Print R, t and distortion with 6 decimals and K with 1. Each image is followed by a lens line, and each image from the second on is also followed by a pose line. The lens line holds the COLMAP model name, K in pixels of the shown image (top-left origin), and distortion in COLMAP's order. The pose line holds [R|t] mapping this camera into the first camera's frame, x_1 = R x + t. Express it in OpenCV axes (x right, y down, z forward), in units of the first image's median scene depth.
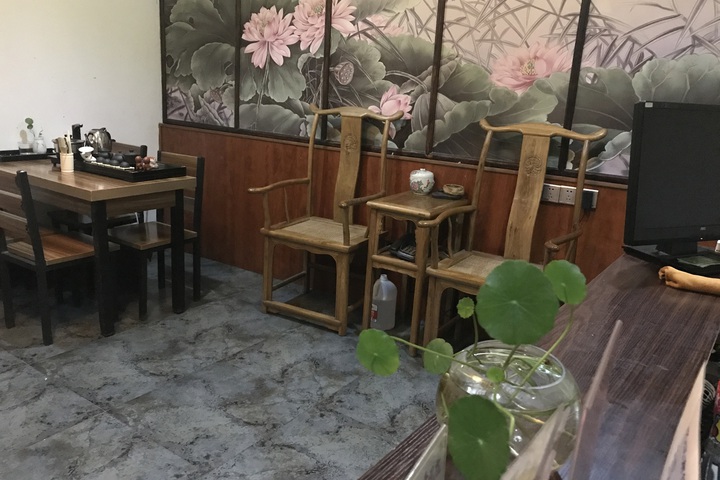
lens RADIAL K [[584.0, 0, 359.9], [0, 584.0, 241.3], [0, 0, 1]] dist [-0.014908, -0.001468]
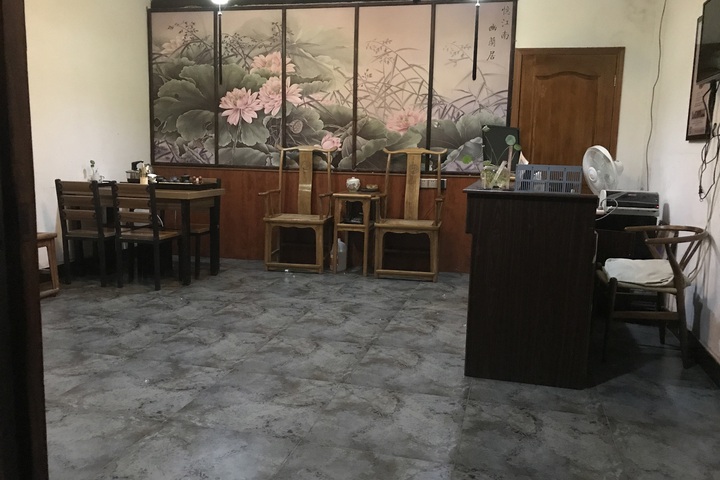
lens RADIAL K [[584.0, 0, 359.8], [0, 584.0, 239.2], [0, 0, 1]] dist [-0.014908, -0.001468]
pose [[0.937078, -0.084656, 0.338700, -0.499396], [0.120202, 0.989074, -0.085347, 0.221215], [-0.327774, 0.120689, 0.937016, -0.667134]]
